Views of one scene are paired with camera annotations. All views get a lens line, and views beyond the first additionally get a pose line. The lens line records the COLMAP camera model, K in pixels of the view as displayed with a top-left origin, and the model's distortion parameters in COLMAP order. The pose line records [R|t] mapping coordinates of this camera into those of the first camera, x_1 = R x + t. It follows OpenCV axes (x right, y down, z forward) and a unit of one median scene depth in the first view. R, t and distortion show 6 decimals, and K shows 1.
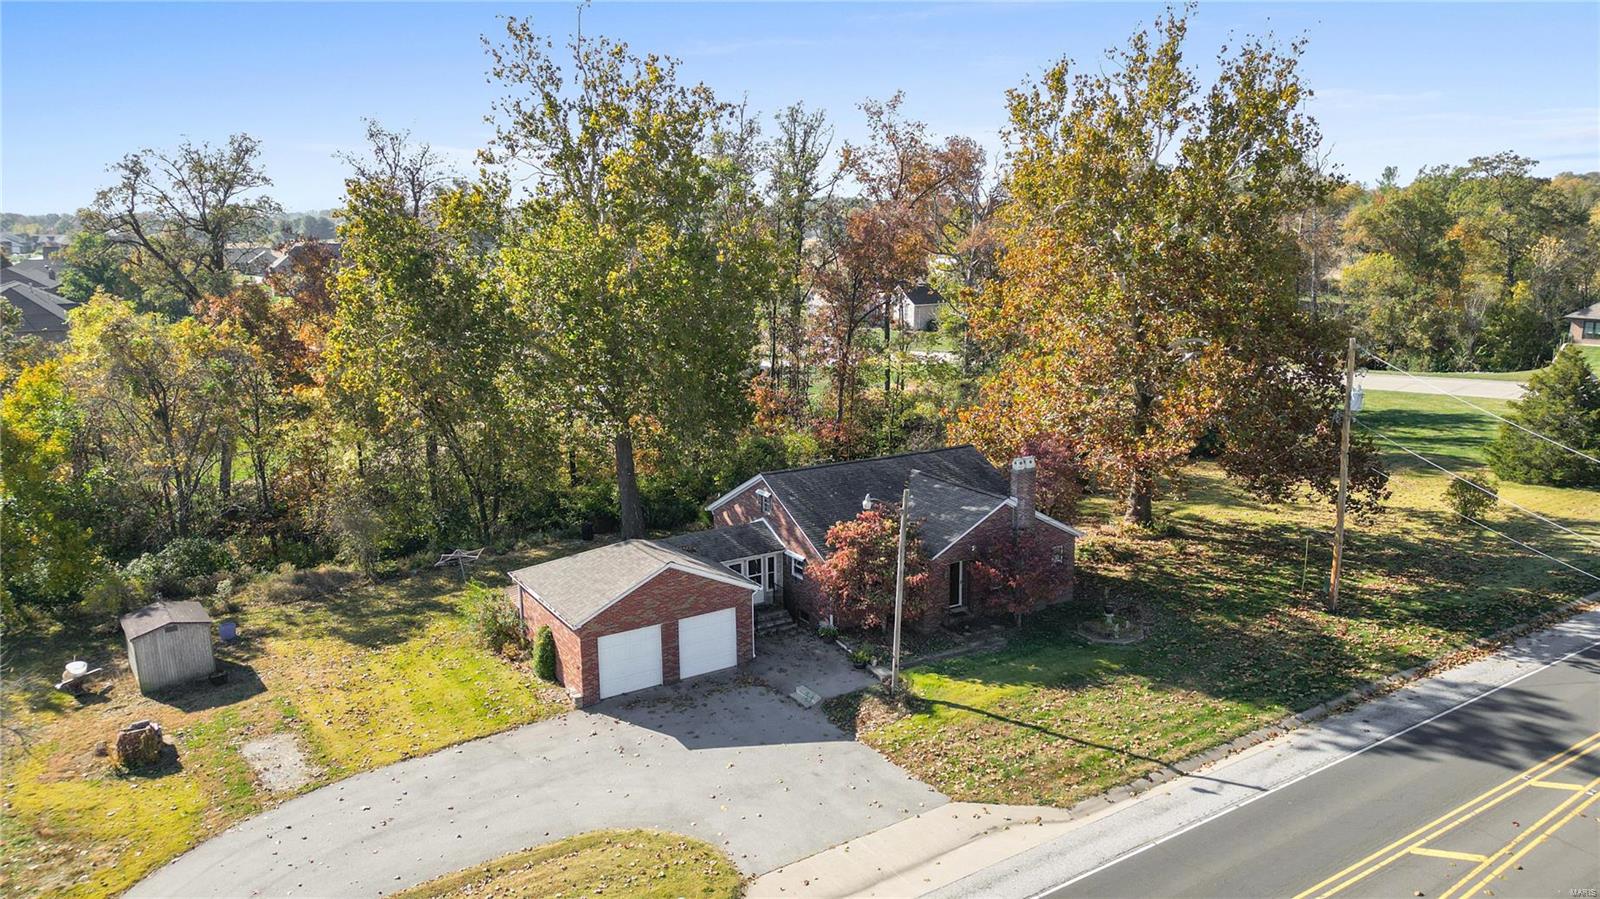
lens RADIAL K [[1105.4, 0, 800.0], [0, 1105.4, 449.5], [0, 0, 1]] dist [0.046265, -0.034333]
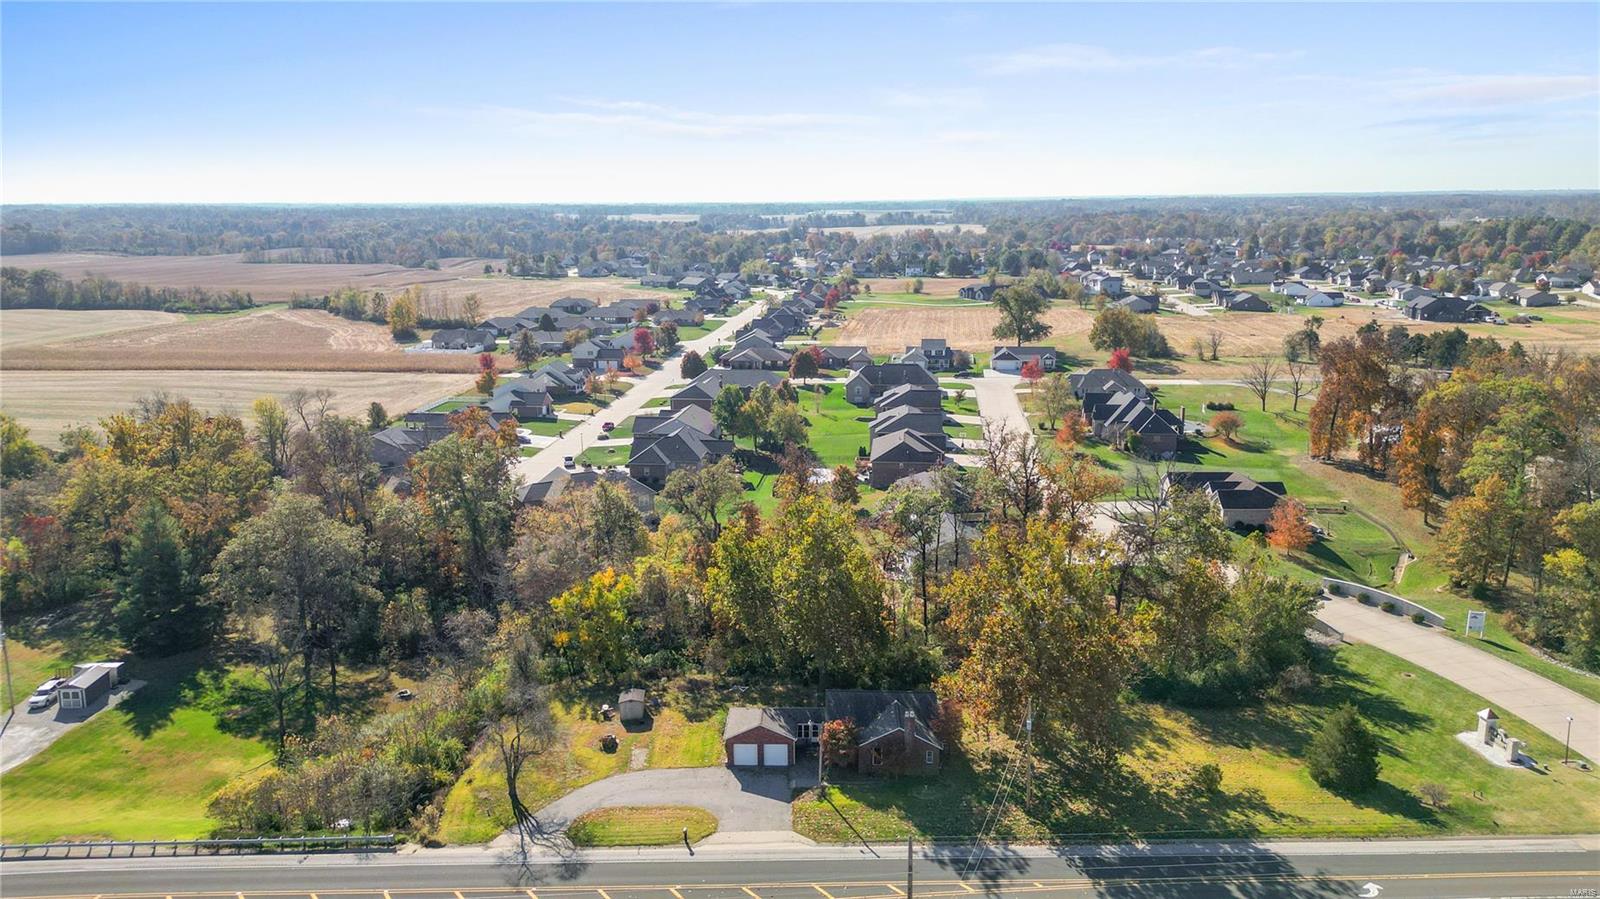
lens RADIAL K [[1105.4, 0, 800.0], [0, 1105.4, 449.5], [0, 0, 1]] dist [0.046265, -0.034333]
pose [[0.841886, 0.118355, -0.526517, 1.381682], [-0.117576, 0.992444, 0.035089, -0.707739], [0.526692, 0.032365, 0.849440, -1.379640]]
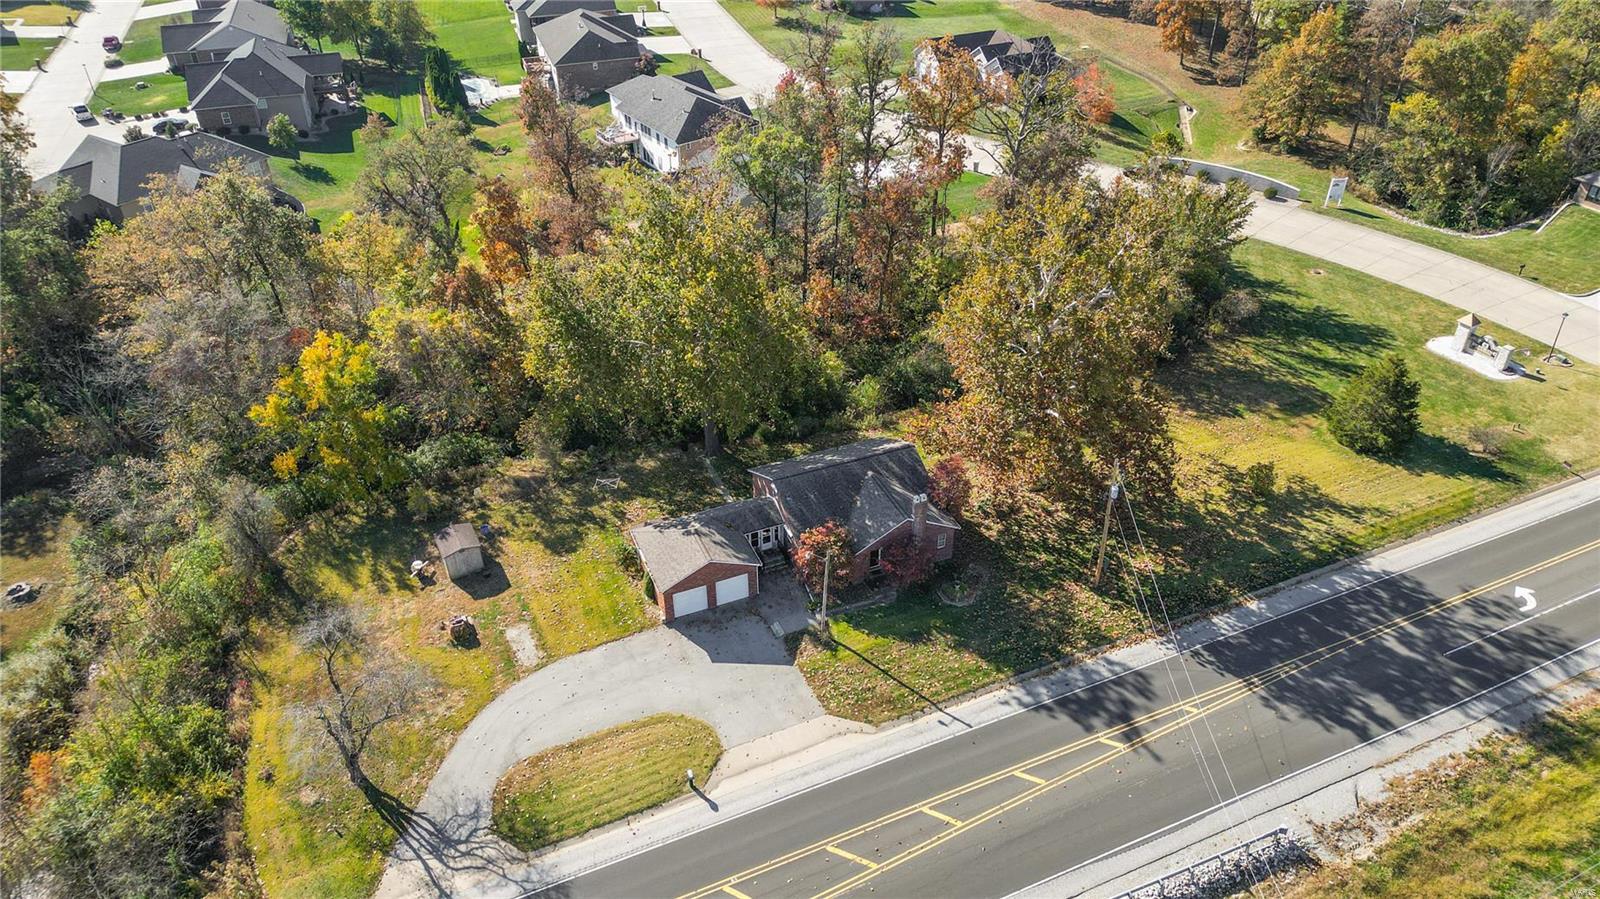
lens RADIAL K [[1092.4, 0, 800.0], [0, 1092.4, 449.5], [0, 0, 1]] dist [0.065423, -0.046104]
pose [[0.988772, 0.083357, -0.124023, 0.254754], [-0.028531, 0.920001, 0.390876, -0.816350], [0.146684, -0.382948, 0.912050, -0.621474]]
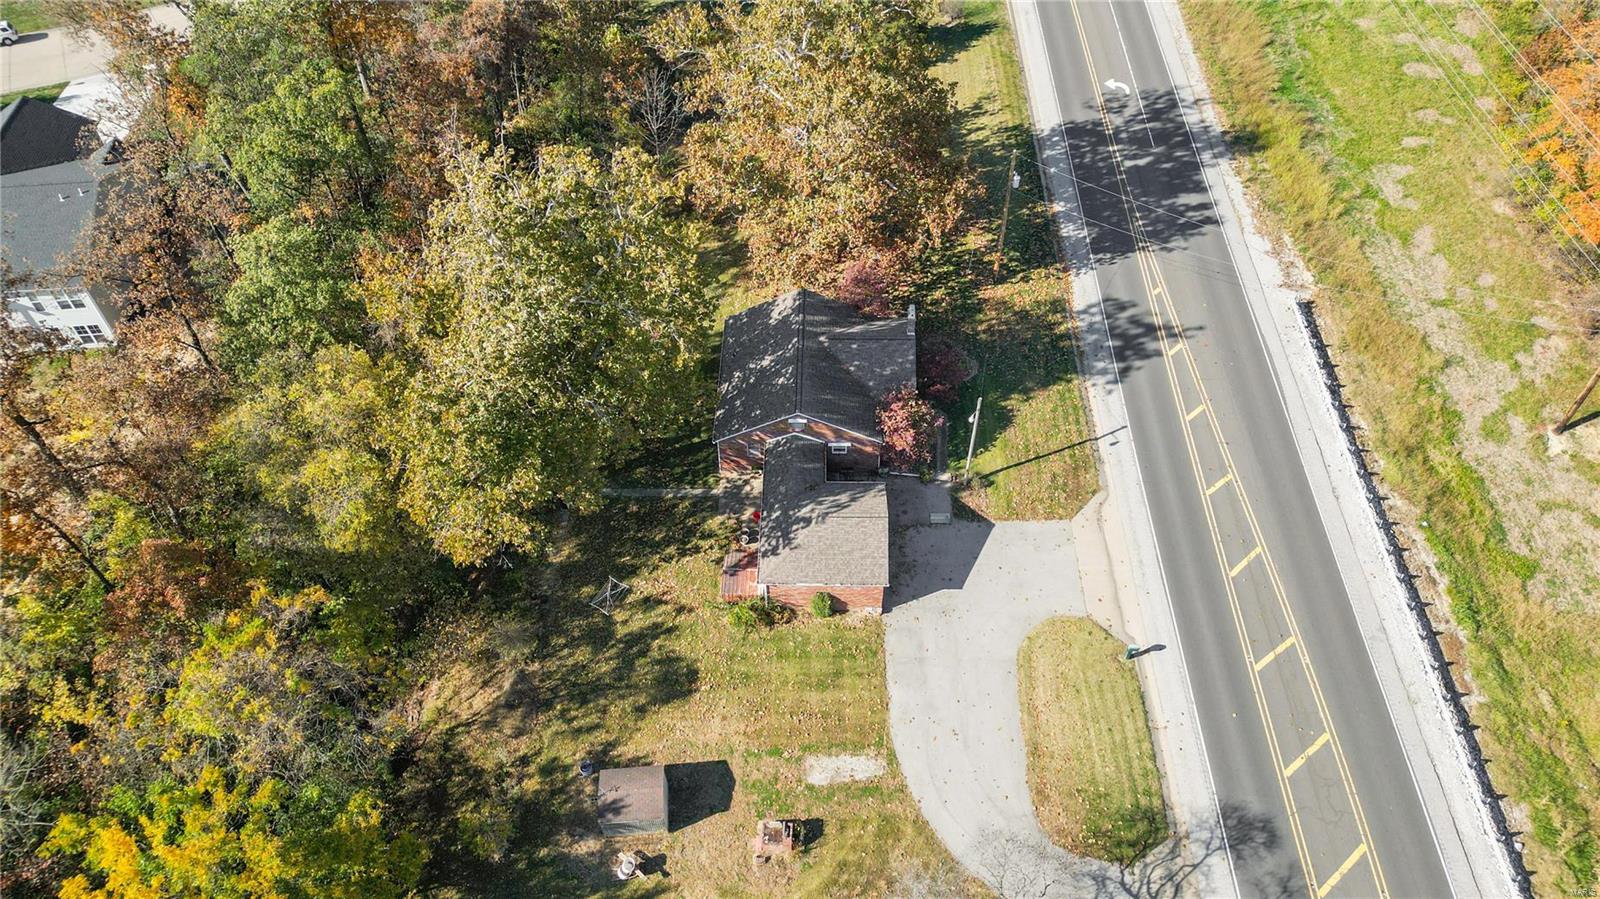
lens RADIAL K [[1080.0, 0, 759.0], [0, 1080.0, 449.5], [0, 0, 1]] dist [0.075362, 0.000091]
pose [[0.551600, -0.636344, 0.539262, -1.013099], [0.200046, 0.728569, 0.655110, -1.045545], [-0.809765, -0.253482, 0.529177, 0.344971]]
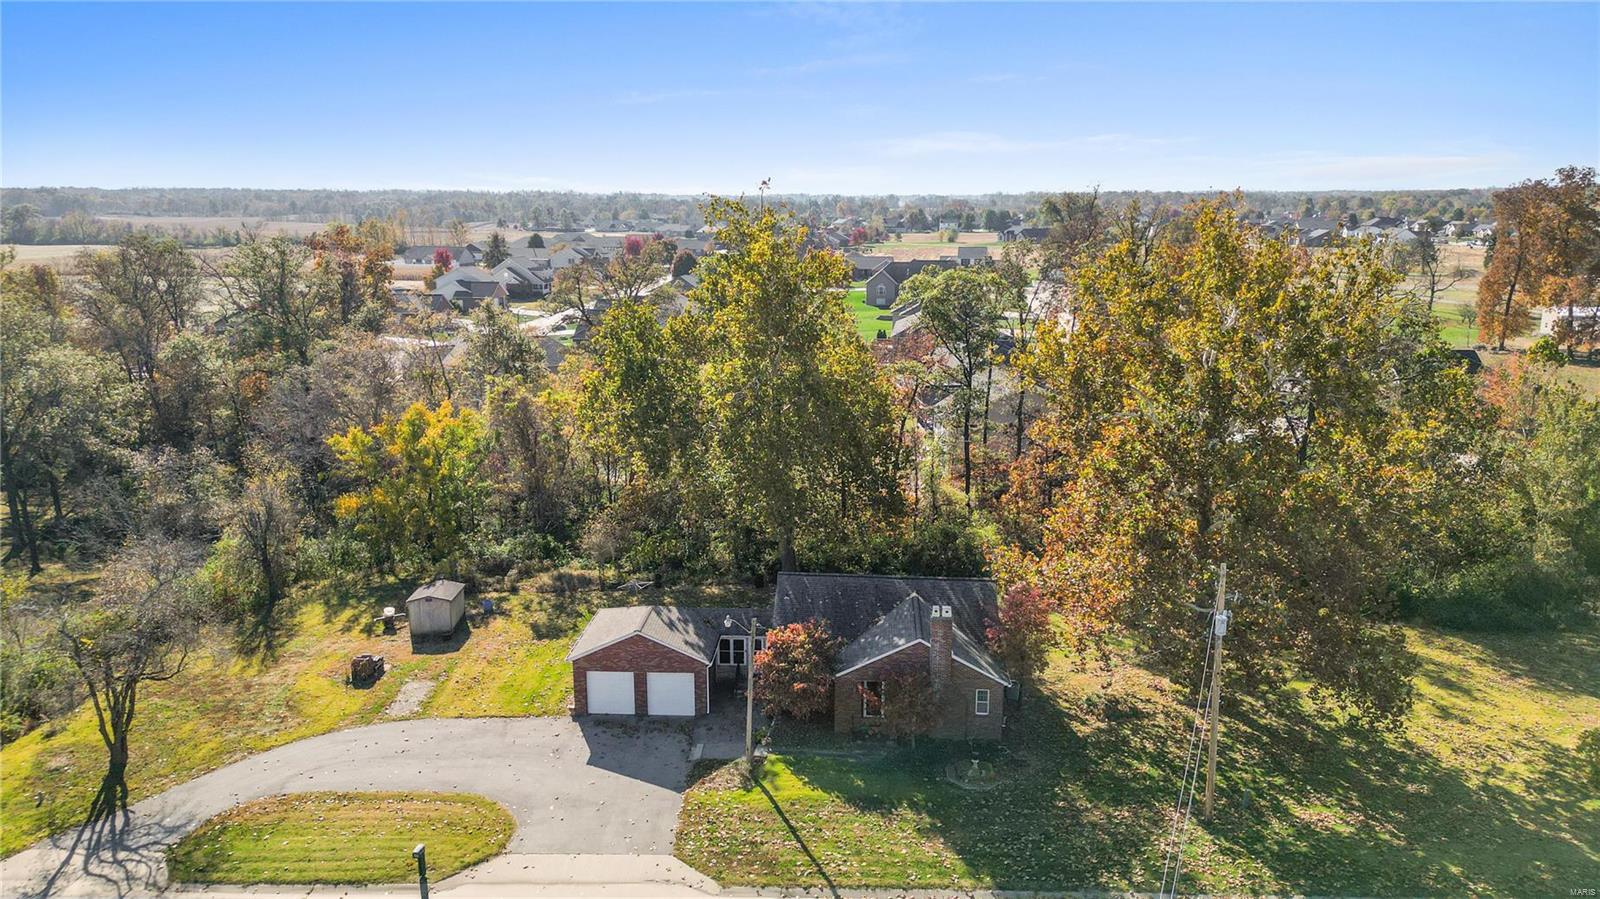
lens RADIAL K [[1105.4, 0, 800.0], [0, 1105.4, 449.5], [0, 0, 1]] dist [0.046265, -0.034333]
pose [[0.825736, 0.137788, -0.546968, 0.786754], [-0.129971, 0.990089, 0.053203, -0.225548], [0.548878, 0.027158, 0.835461, -0.060626]]
